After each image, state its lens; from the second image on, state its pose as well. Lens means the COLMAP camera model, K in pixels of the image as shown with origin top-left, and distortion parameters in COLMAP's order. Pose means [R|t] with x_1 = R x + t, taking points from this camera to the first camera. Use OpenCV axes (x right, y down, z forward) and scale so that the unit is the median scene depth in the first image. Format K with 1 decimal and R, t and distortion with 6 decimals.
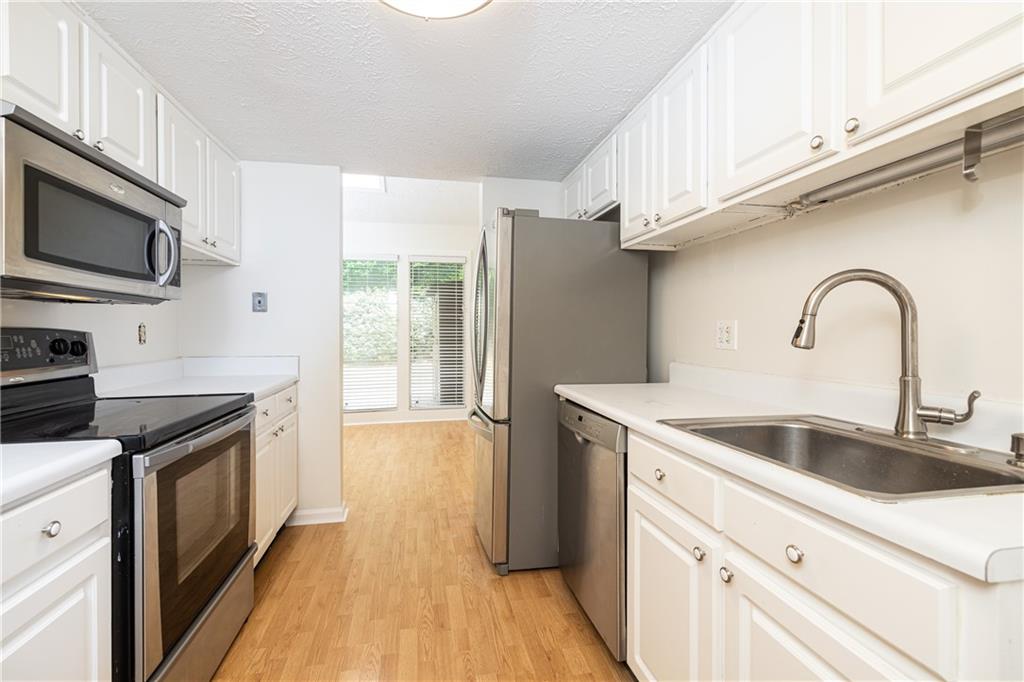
lens RADIAL K [[429.6, 0, 505.7], [0, 429.6, 332.0], [0, 0, 1]] dist [0.003883, 0.000345]
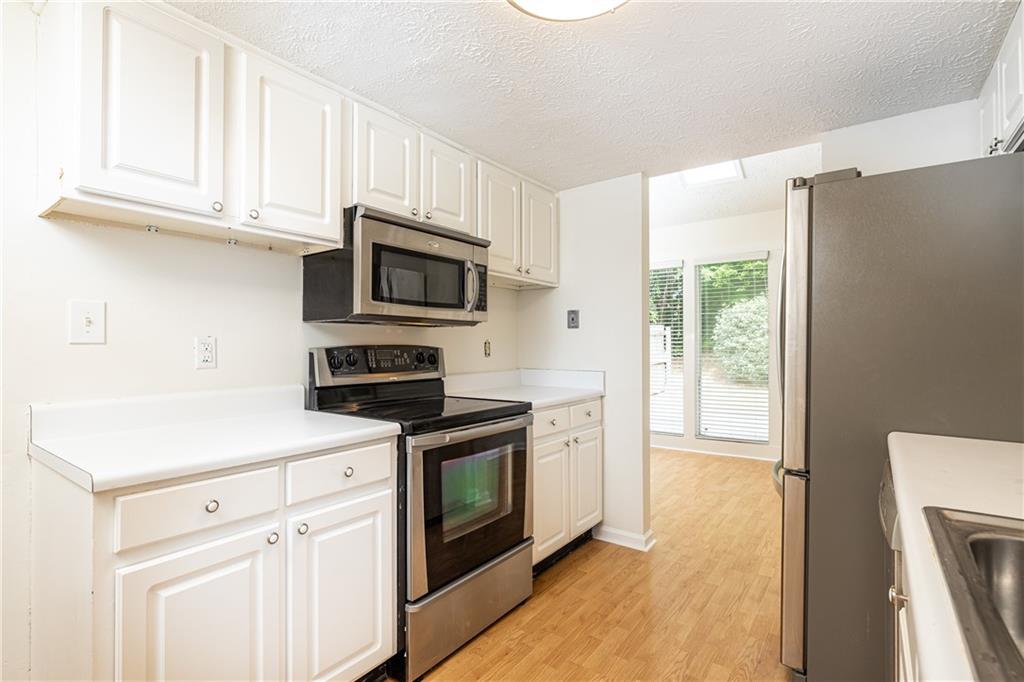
lens RADIAL K [[491.4, 0, 511.7], [0, 491.4, 336.8], [0, 0, 1]] dist [-0.006680, -0.000603]
pose [[0.667392, -0.013119, -0.744591, 0.319645], [-0.000142, 0.999843, -0.017743, -0.005452], [0.744707, 0.011947, 0.667285, 0.103398]]
